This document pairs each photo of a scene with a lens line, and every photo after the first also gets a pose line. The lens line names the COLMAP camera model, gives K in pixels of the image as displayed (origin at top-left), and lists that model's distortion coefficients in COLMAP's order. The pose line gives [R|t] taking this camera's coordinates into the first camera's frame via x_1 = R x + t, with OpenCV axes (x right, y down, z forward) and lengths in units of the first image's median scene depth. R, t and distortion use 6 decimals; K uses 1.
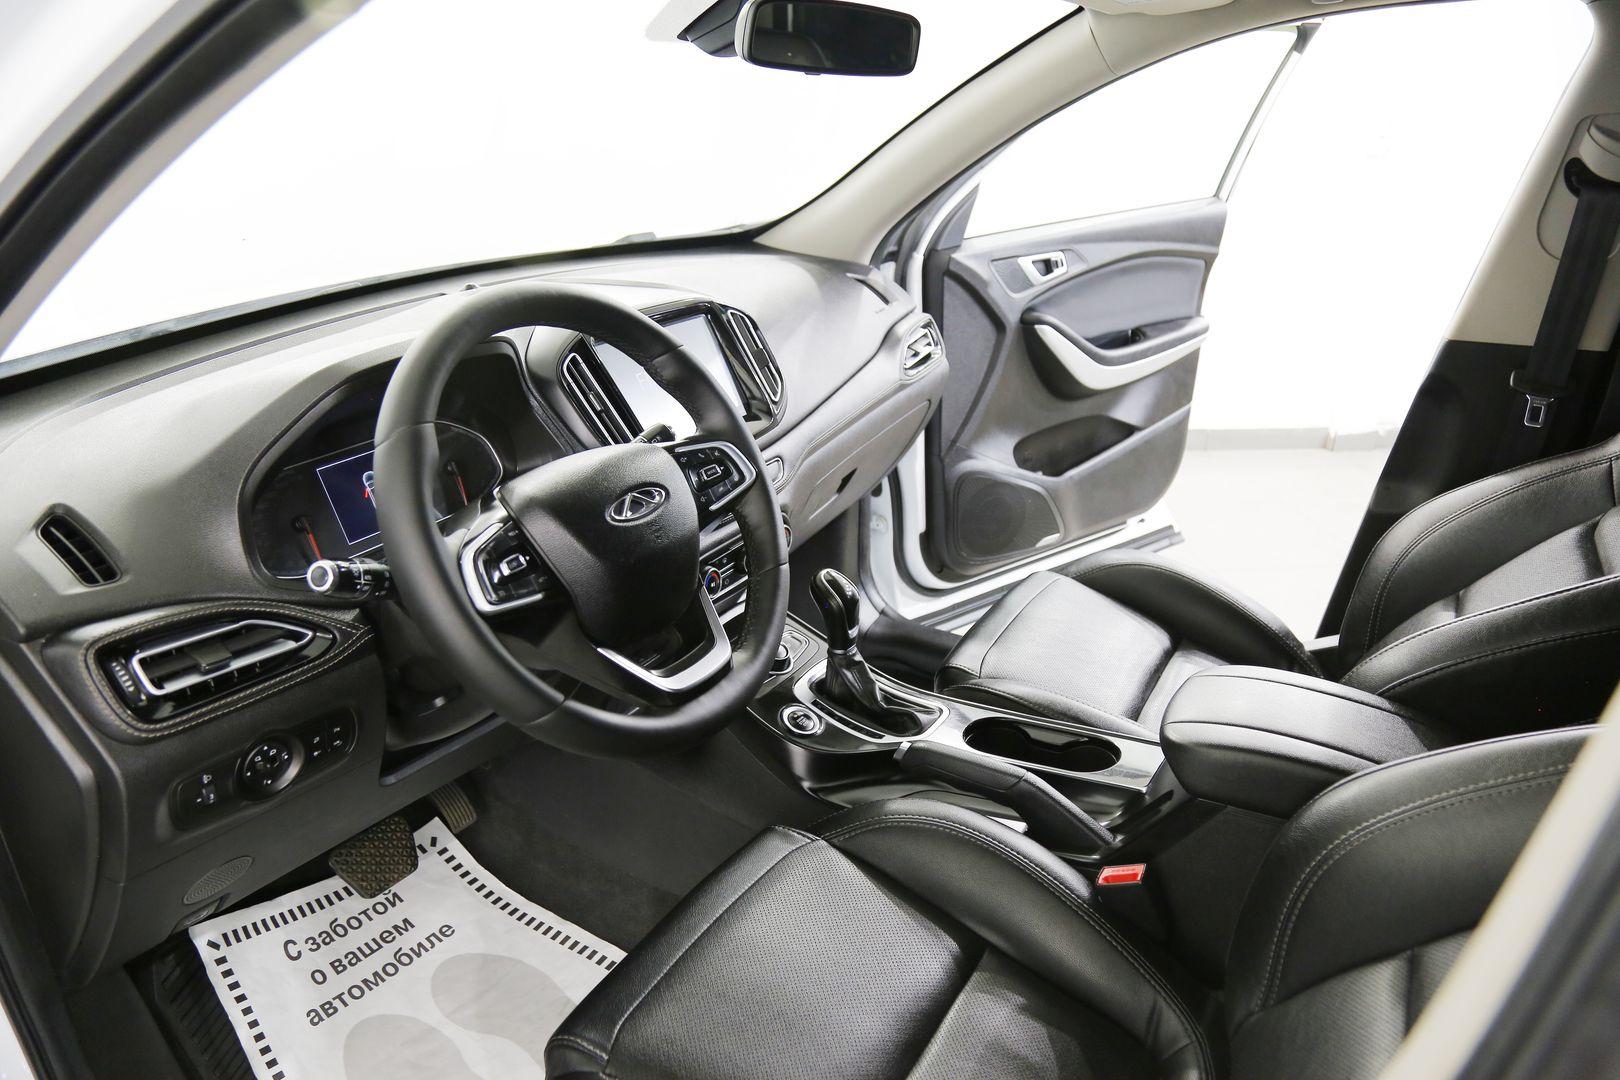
lens RADIAL K [[1078.3, 0, 797.3], [0, 1078.3, 544.4], [0, 0, 1]] dist [-0.113725, 0.047838]
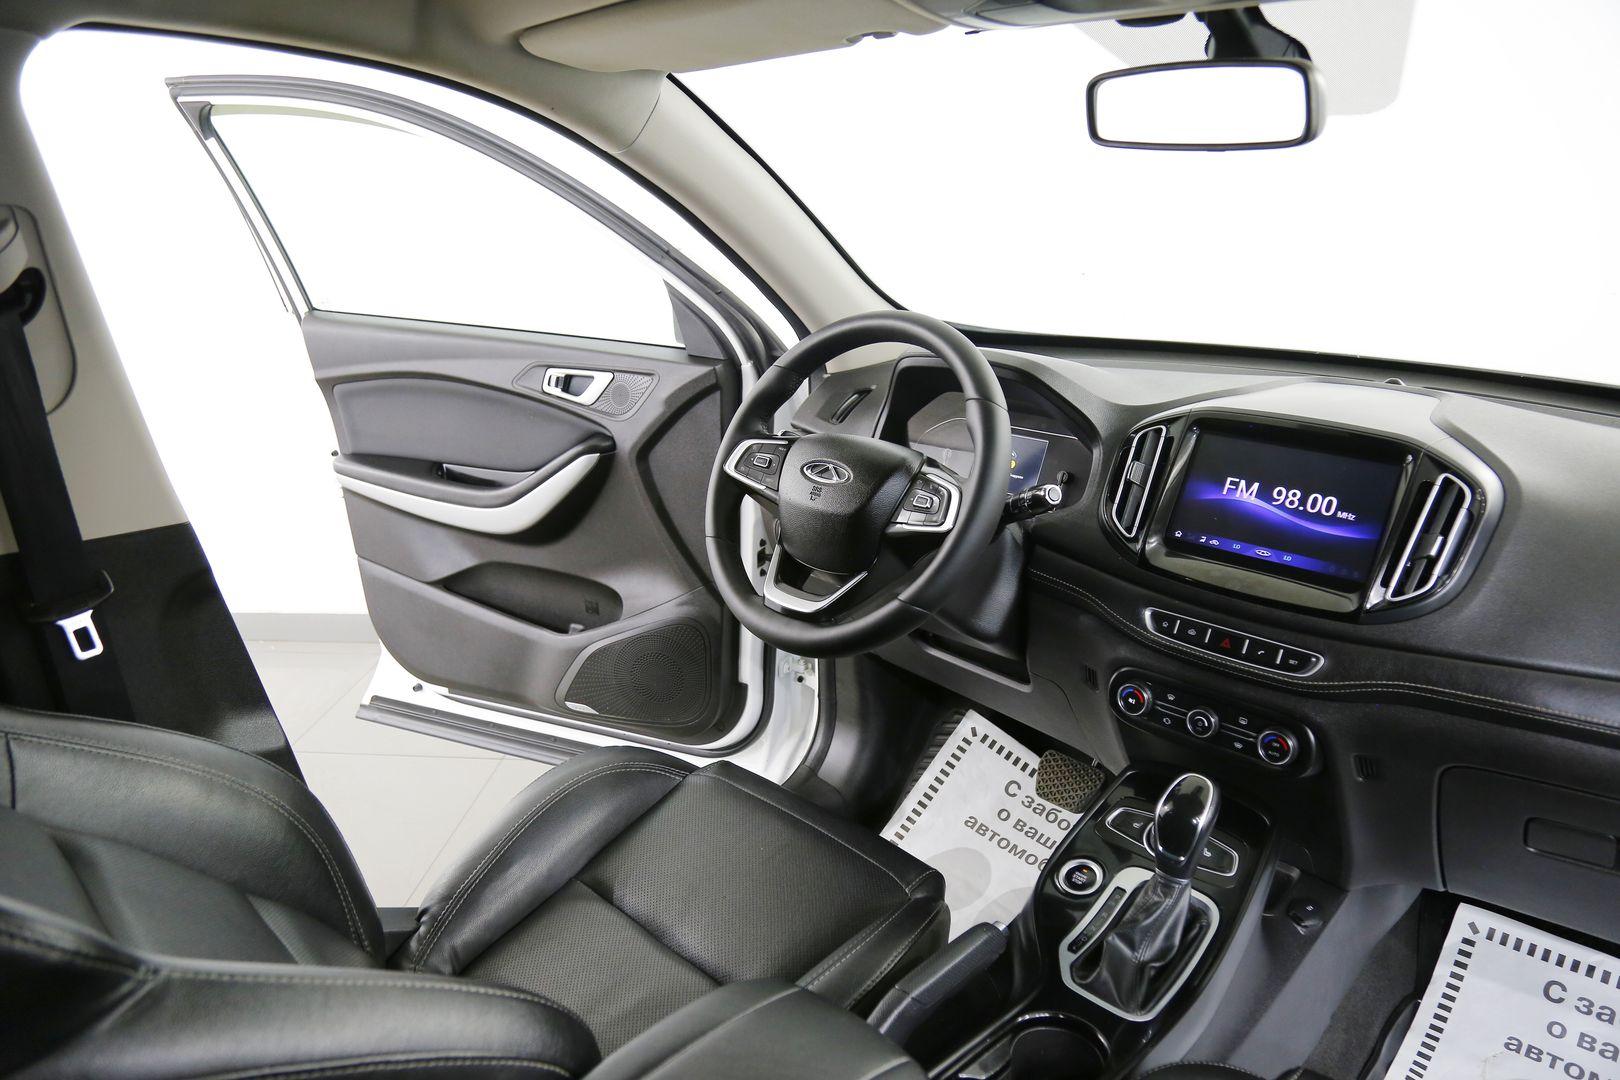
lens RADIAL K [[1078.3, 0, 812.0], [0, 1078.3, 544.3], [0, 0, 1]] dist [-0.113725, 0.047838]
pose [[-0.219366, 0.315010, -0.923389, 0.732949], [-0.367916, 0.849859, 0.377330, -0.298824], [0.903613, 0.422503, -0.070533, 0.709602]]
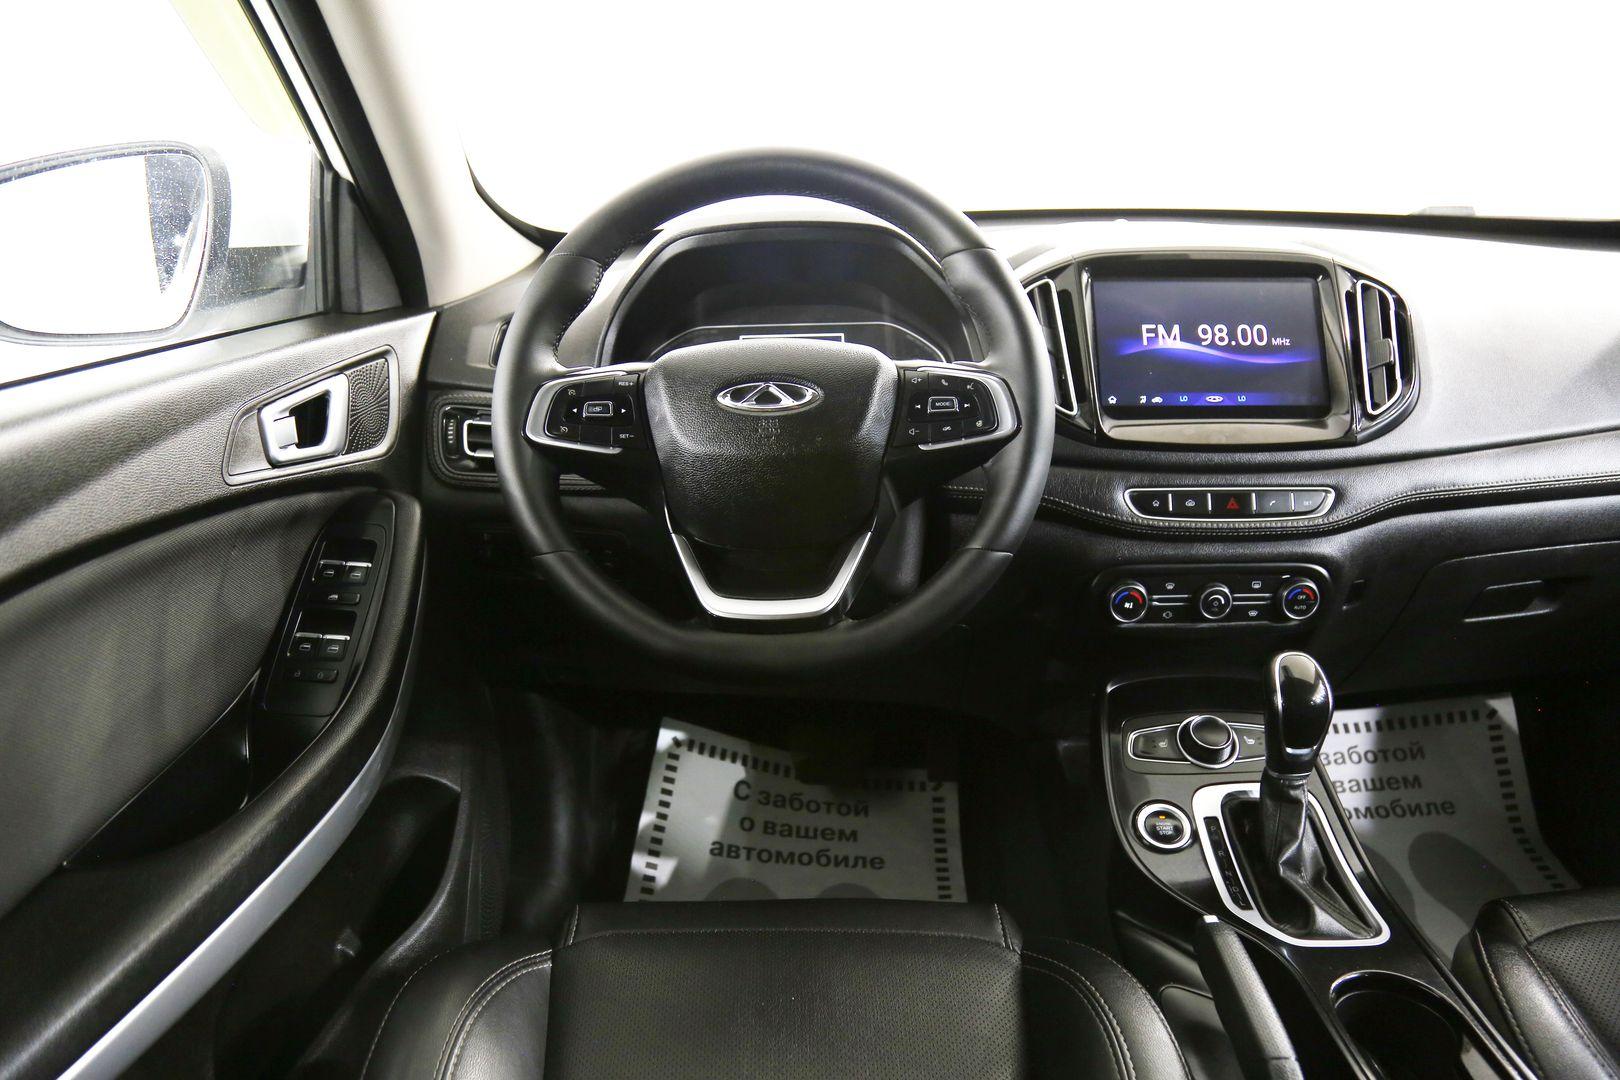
lens RADIAL K [[1078.3, 0, 811.1], [0, 1078.3, 550.4], [0, 0, 1]] dist [-0.113725, 0.047838]
pose [[0.507003, 0.297059, -0.809138, 0.386827], [-0.313889, 0.937909, 0.147652, -0.038627], [0.802759, 0.179120, 0.568766, 0.355542]]
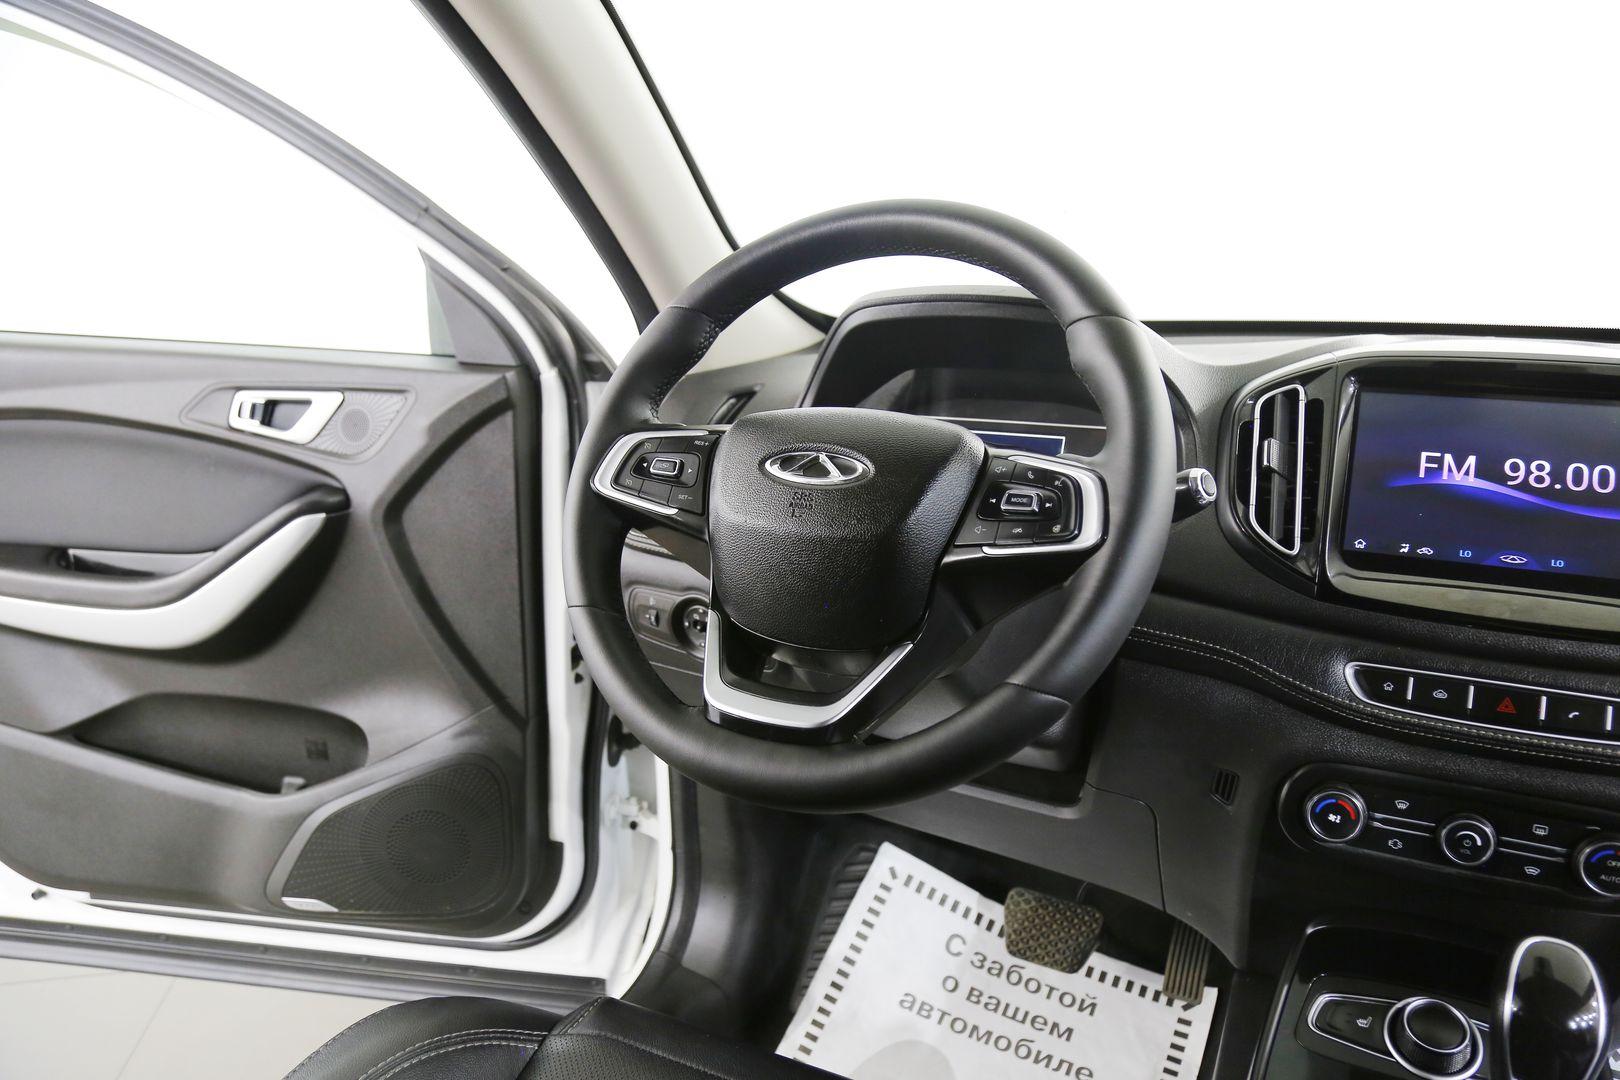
lens RADIAL K [[1078.3, 0, 804.6], [0, 1078.3, 548.7], [0, 0, 1]] dist [-0.113725, 0.047838]
pose [[0.056044, 0.231814, -0.971144, 0.381567], [-0.388620, 0.901033, 0.192651, -0.082115], [0.919692, 0.366610, 0.140585, 0.575615]]
